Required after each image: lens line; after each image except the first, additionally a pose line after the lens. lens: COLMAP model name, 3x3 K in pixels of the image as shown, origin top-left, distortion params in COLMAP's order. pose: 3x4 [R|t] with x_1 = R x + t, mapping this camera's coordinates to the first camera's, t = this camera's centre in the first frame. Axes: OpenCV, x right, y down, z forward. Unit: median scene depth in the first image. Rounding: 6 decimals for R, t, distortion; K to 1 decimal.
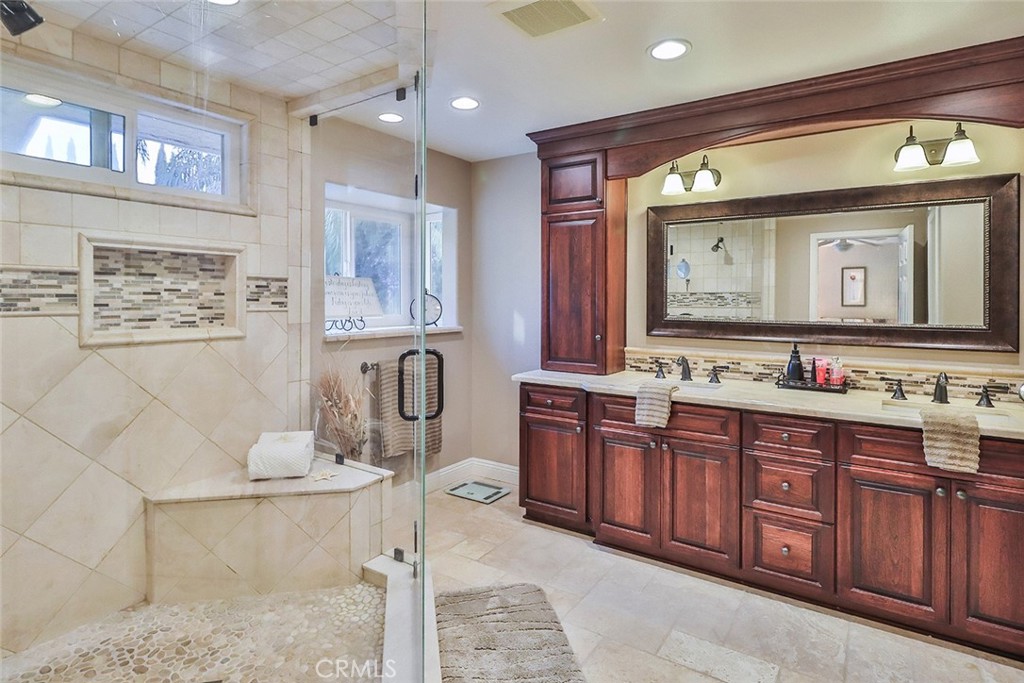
lens RADIAL K [[542.7, 0, 508.0], [0, 542.7, 301.7], [0, 0, 1]] dist [0.000533, -0.000216]
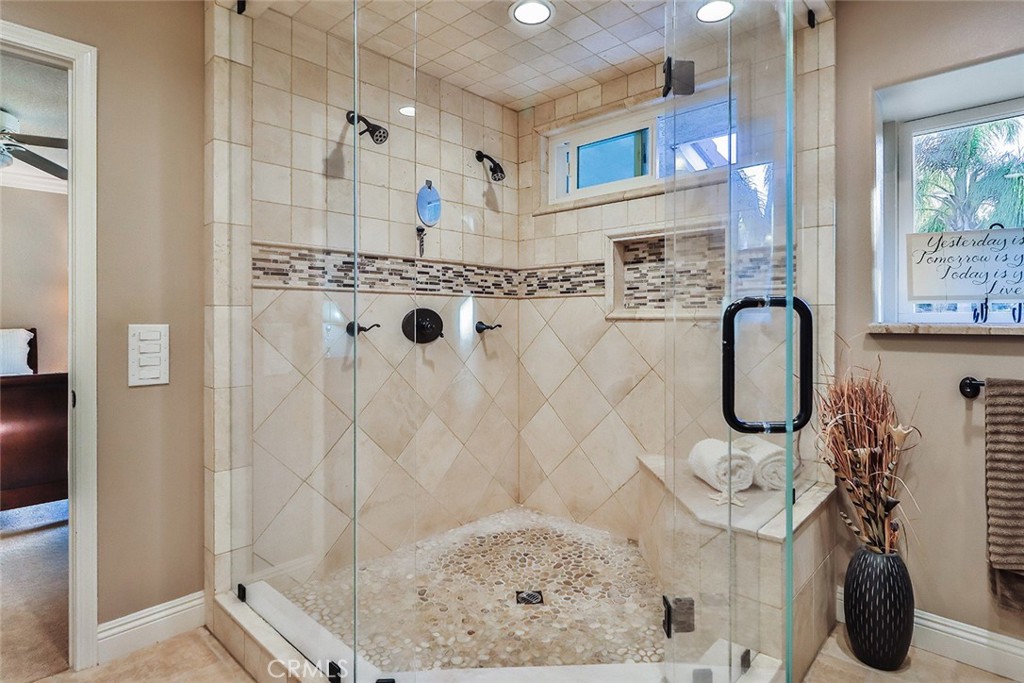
lens RADIAL K [[537.5, 0, 524.8], [0, 537.5, 319.5], [0, 0, 1]] dist [0.001578, -0.000426]
pose [[-0.140201, -0.004395, -0.990113, 0.479484], [-0.004345, 0.999983, -0.003823, 0.079792], [0.990114, 0.003766, -0.140218, 0.881442]]
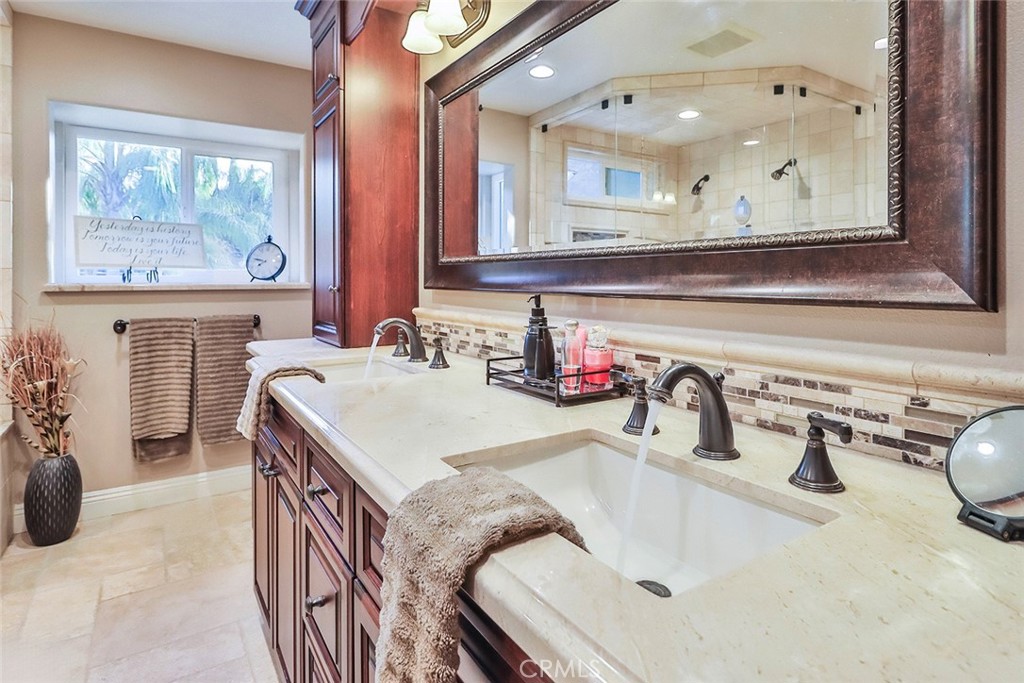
lens RADIAL K [[545.3, 0, 515.4], [0, 545.3, 282.3], [0, 0, 1]] dist [0.000680, -0.000937]
pose [[0.924612, -0.002744, -0.380900, 0.837439], [0.001867, 0.999995, -0.002671, 0.081982], [0.380906, 0.001758, 0.924612, 0.658060]]
